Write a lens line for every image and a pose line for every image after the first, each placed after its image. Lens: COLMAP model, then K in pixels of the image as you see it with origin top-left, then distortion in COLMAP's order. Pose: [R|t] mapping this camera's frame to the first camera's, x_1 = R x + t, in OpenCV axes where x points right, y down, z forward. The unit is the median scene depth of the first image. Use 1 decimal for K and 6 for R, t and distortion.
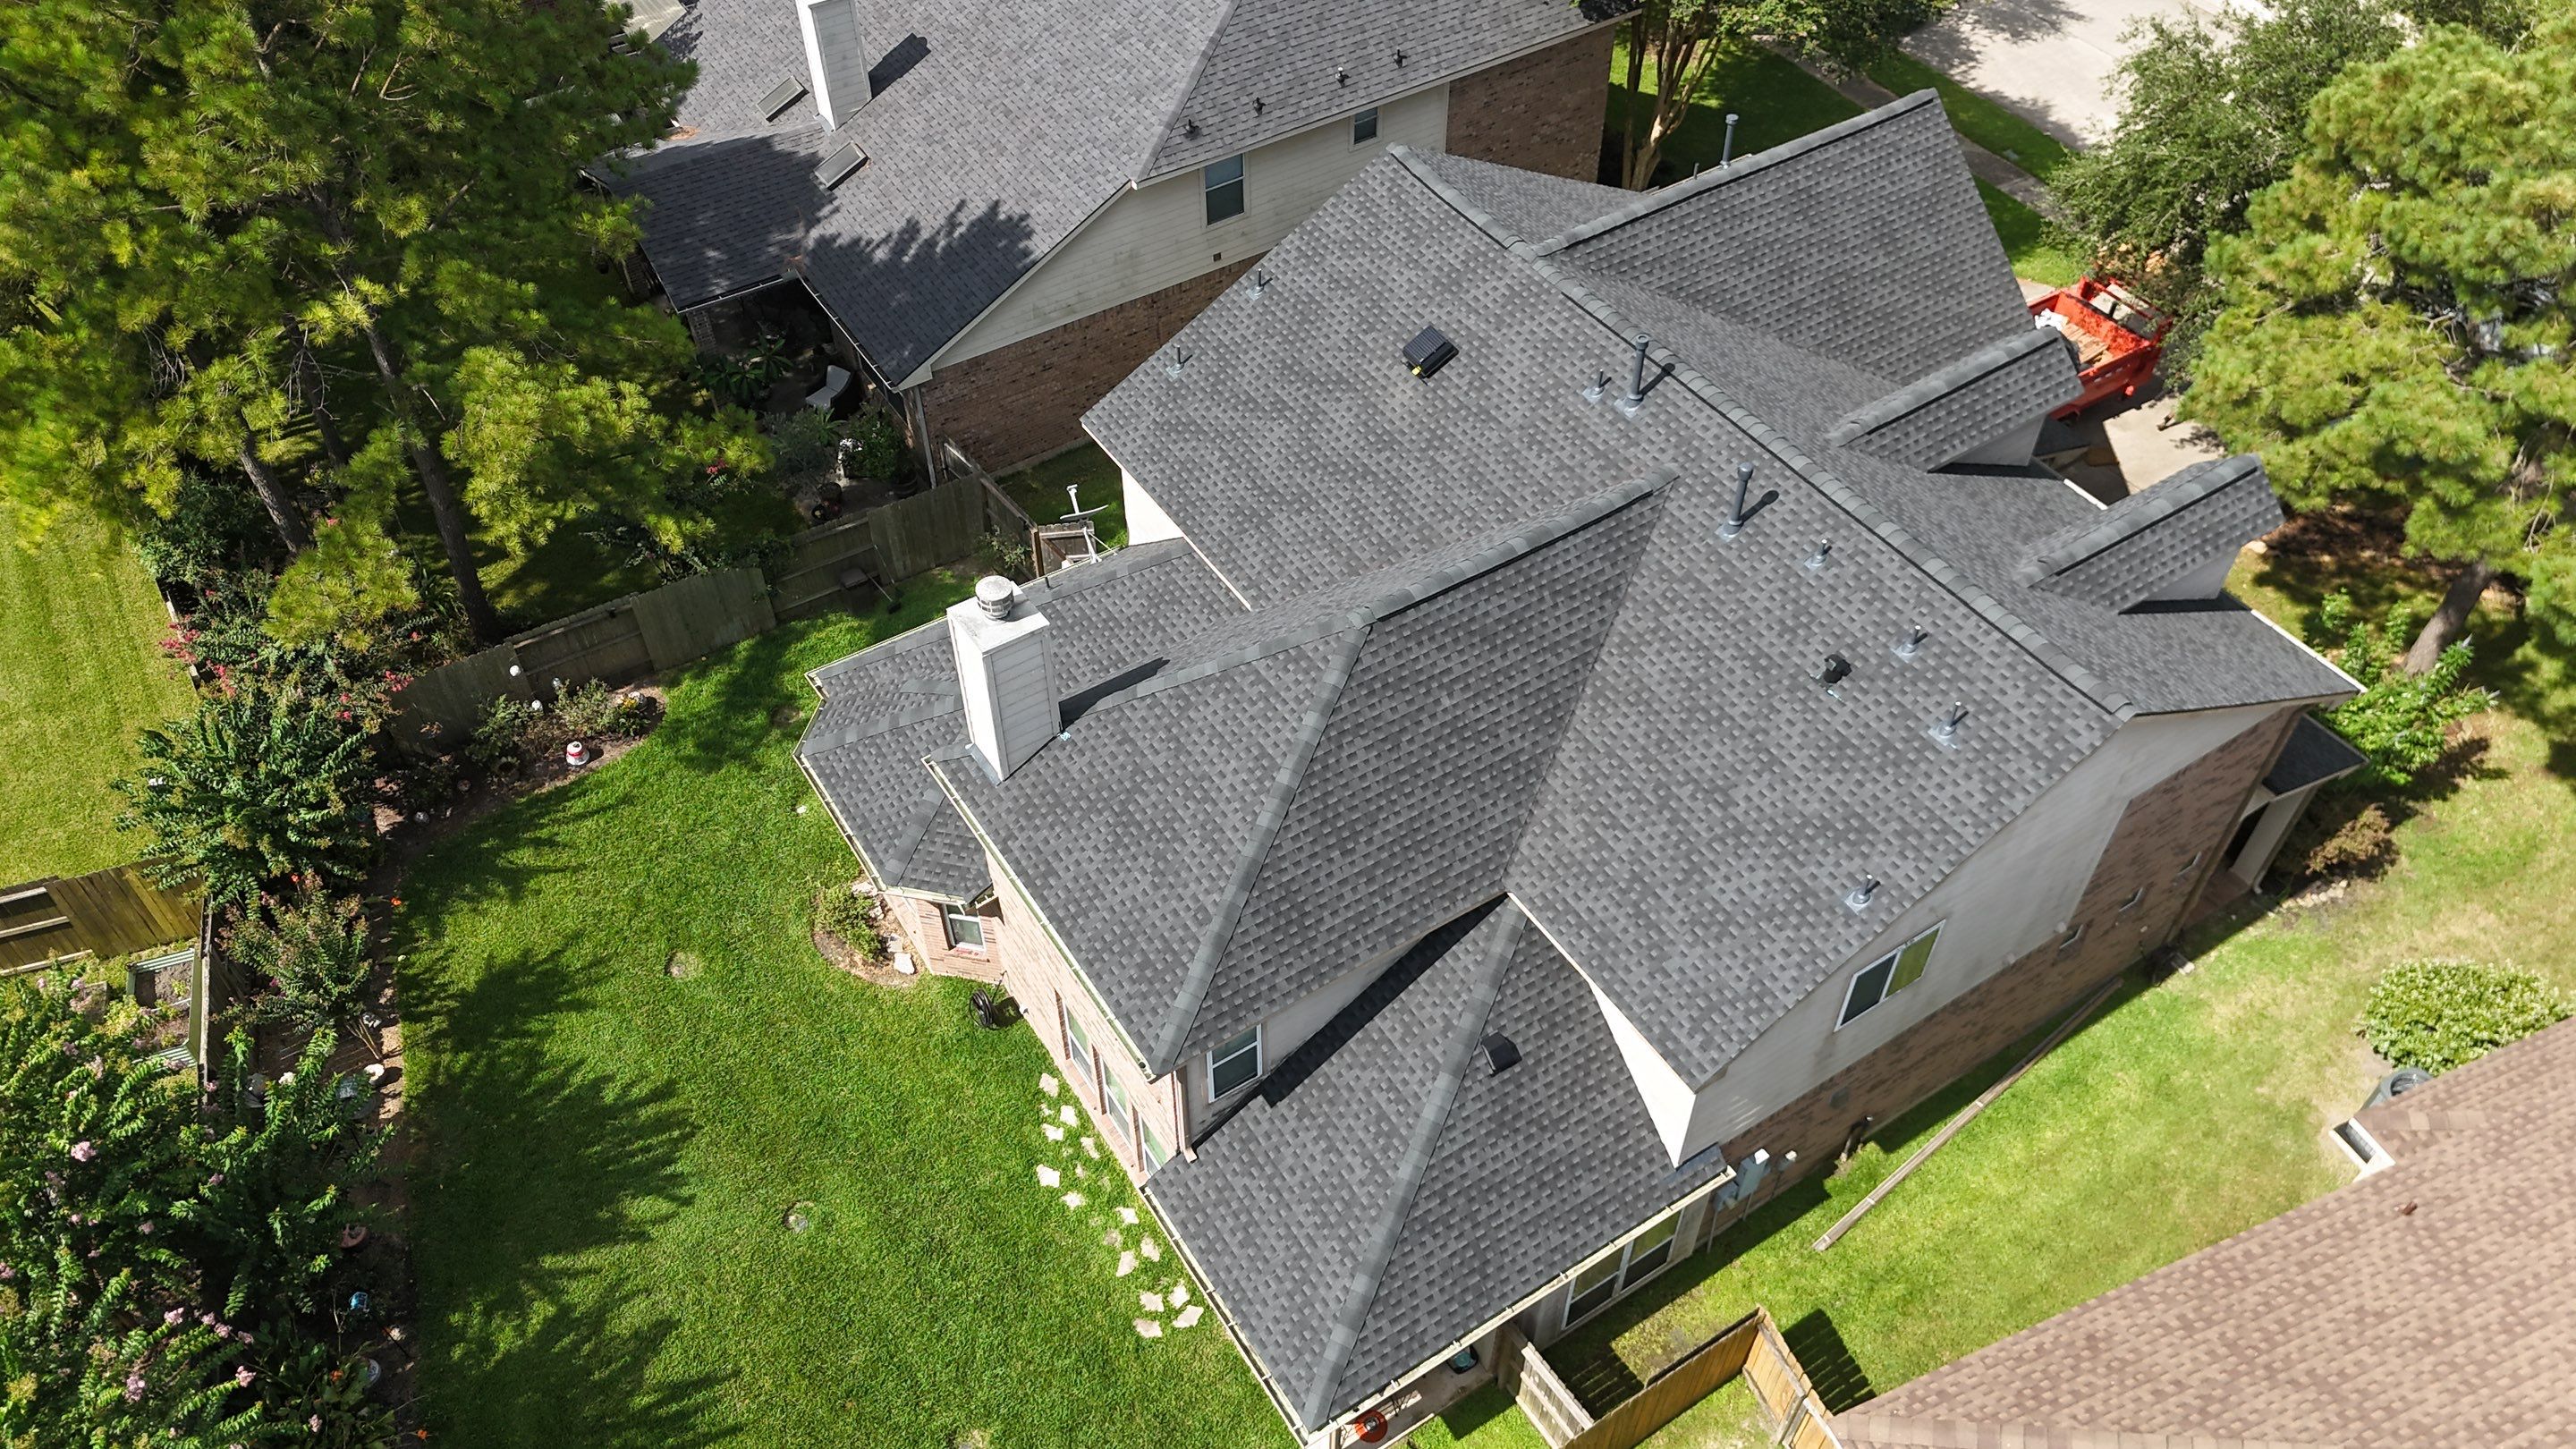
lens RADIAL K [[1903.4, 0, 1275.4], [0, 1903.4, 731.6], [0, 0, 1]] dist [0.065517, -0.051926]
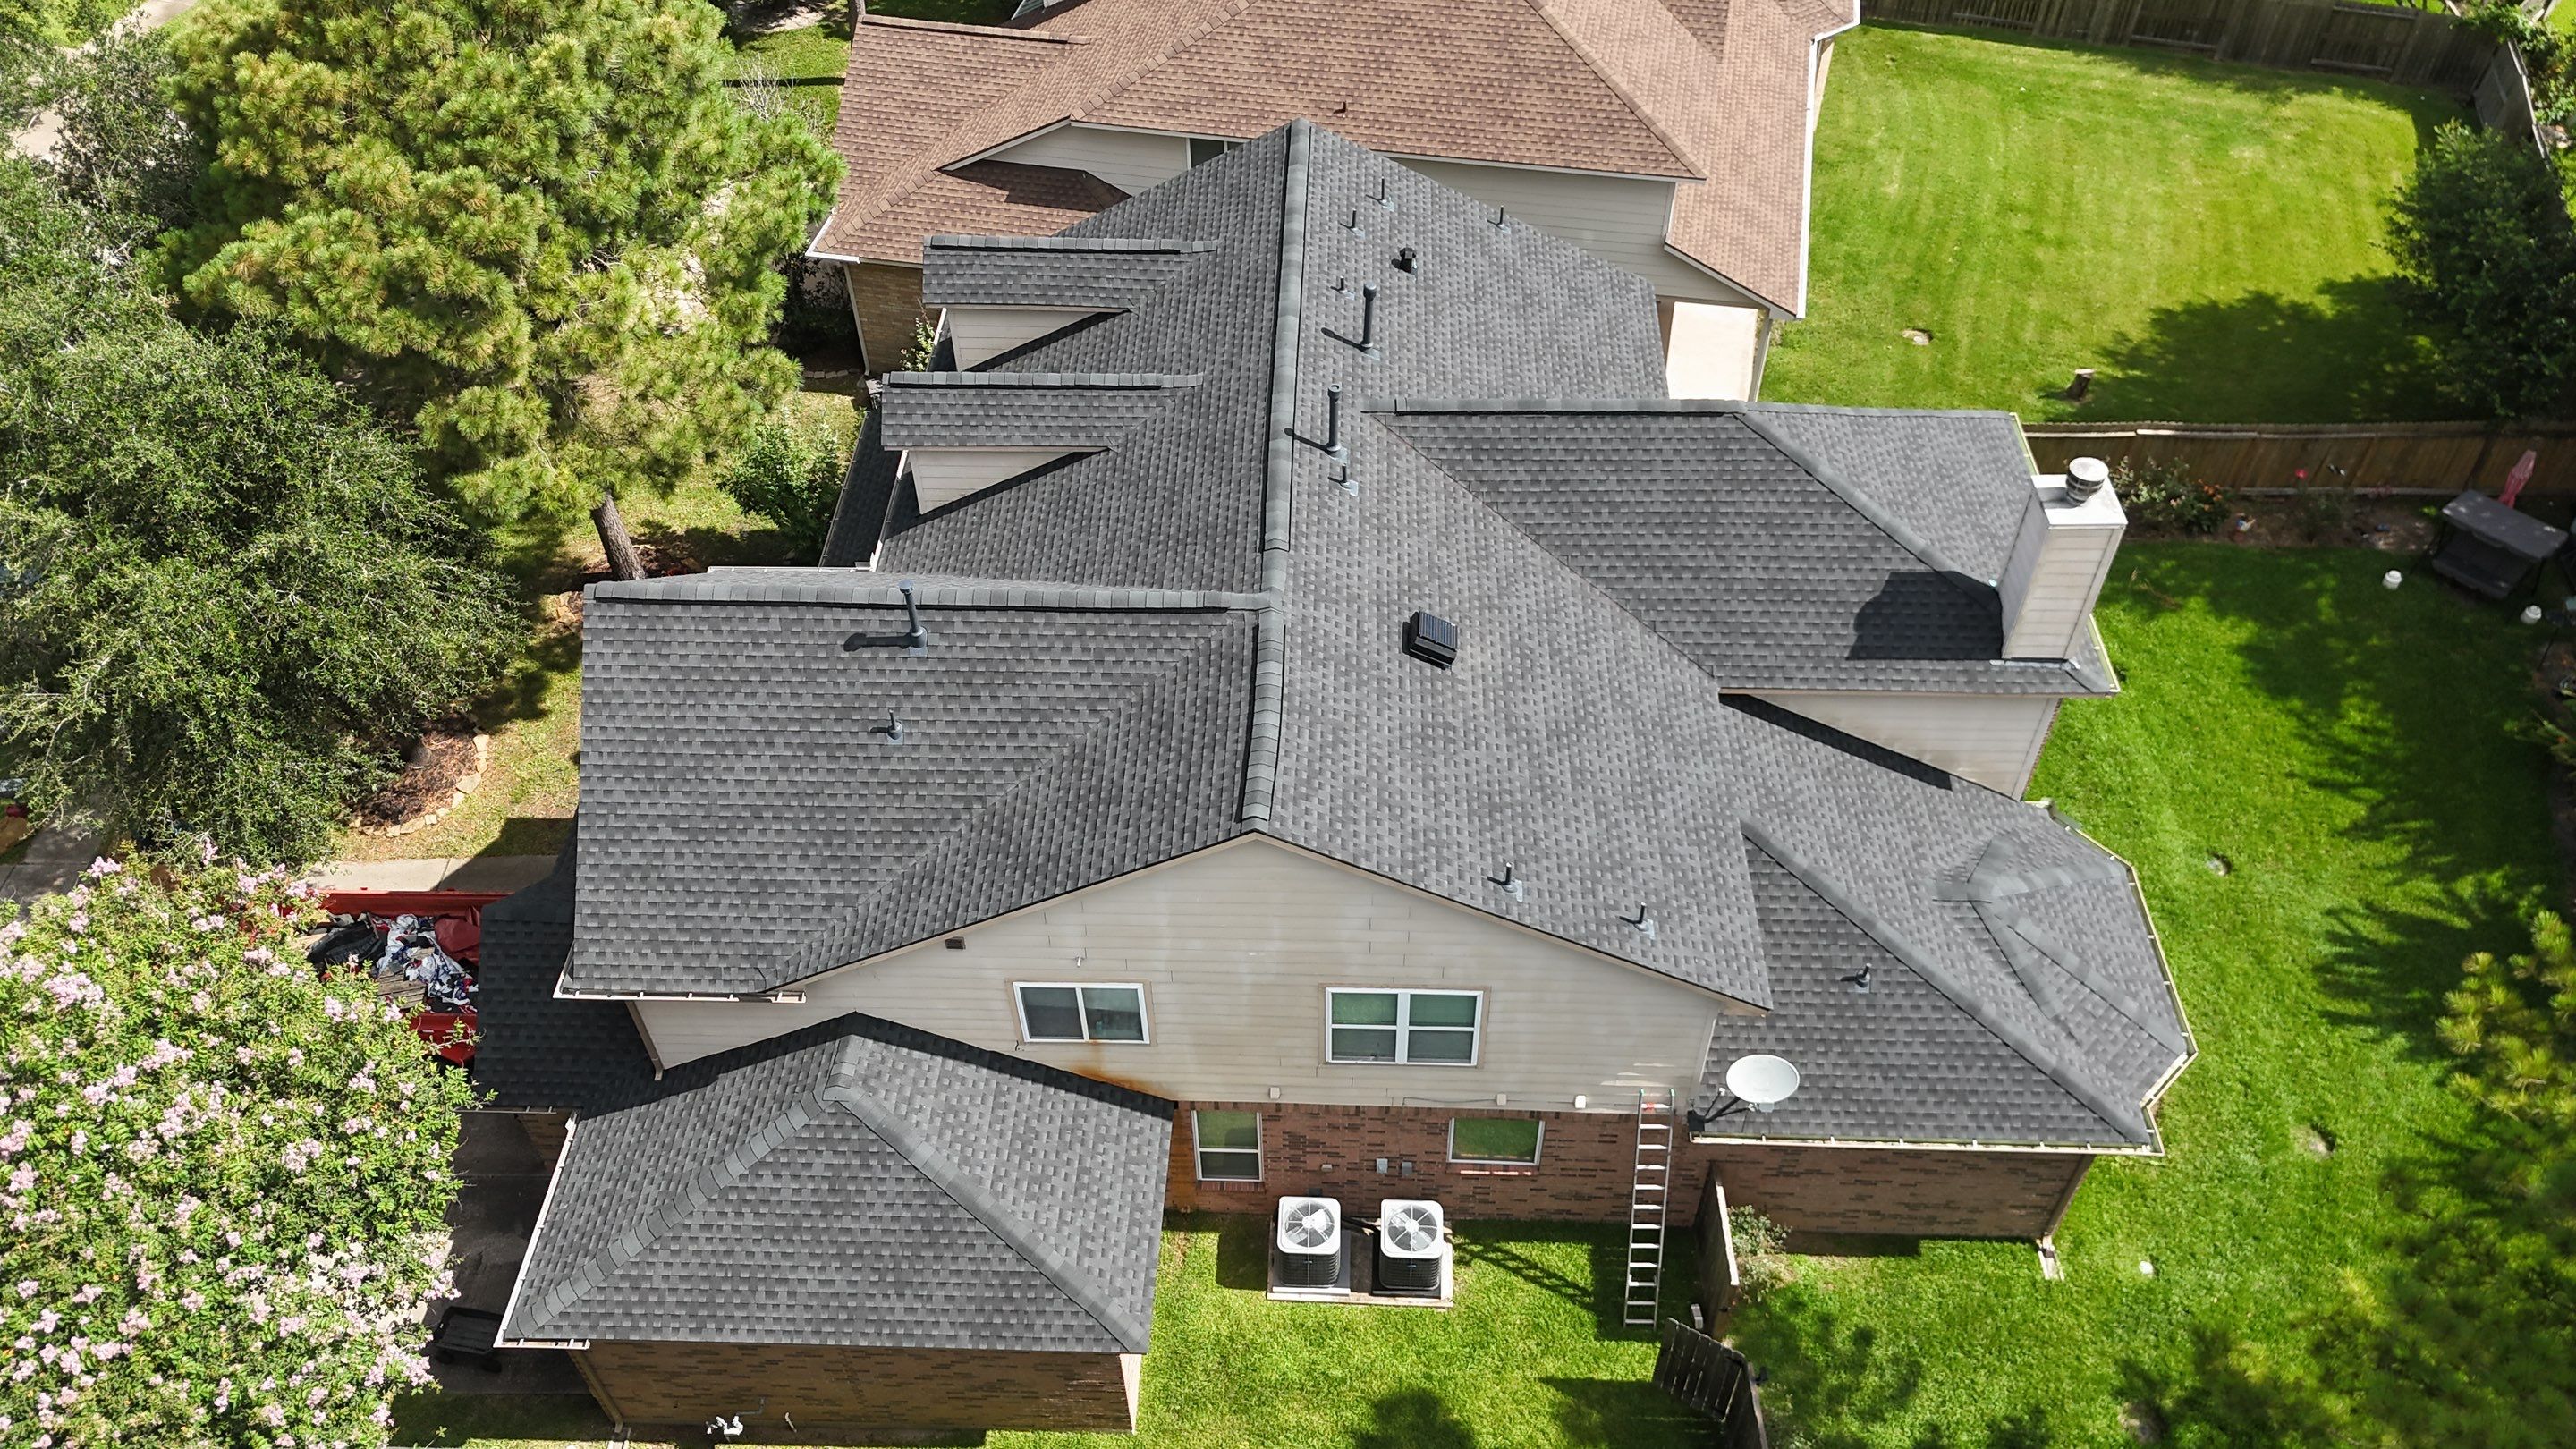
lens RADIAL K [[1903.4, 0, 1281.5], [0, 1903.4, 724.6], [0, 0, 1]] dist [0.065517, -0.051926]
pose [[-0.821269, -0.399061, 0.407759, -0.220192], [0.435713, 0.022711, 0.899799, -0.975536], [-0.368335, 0.916643, 0.155224, 0.926794]]
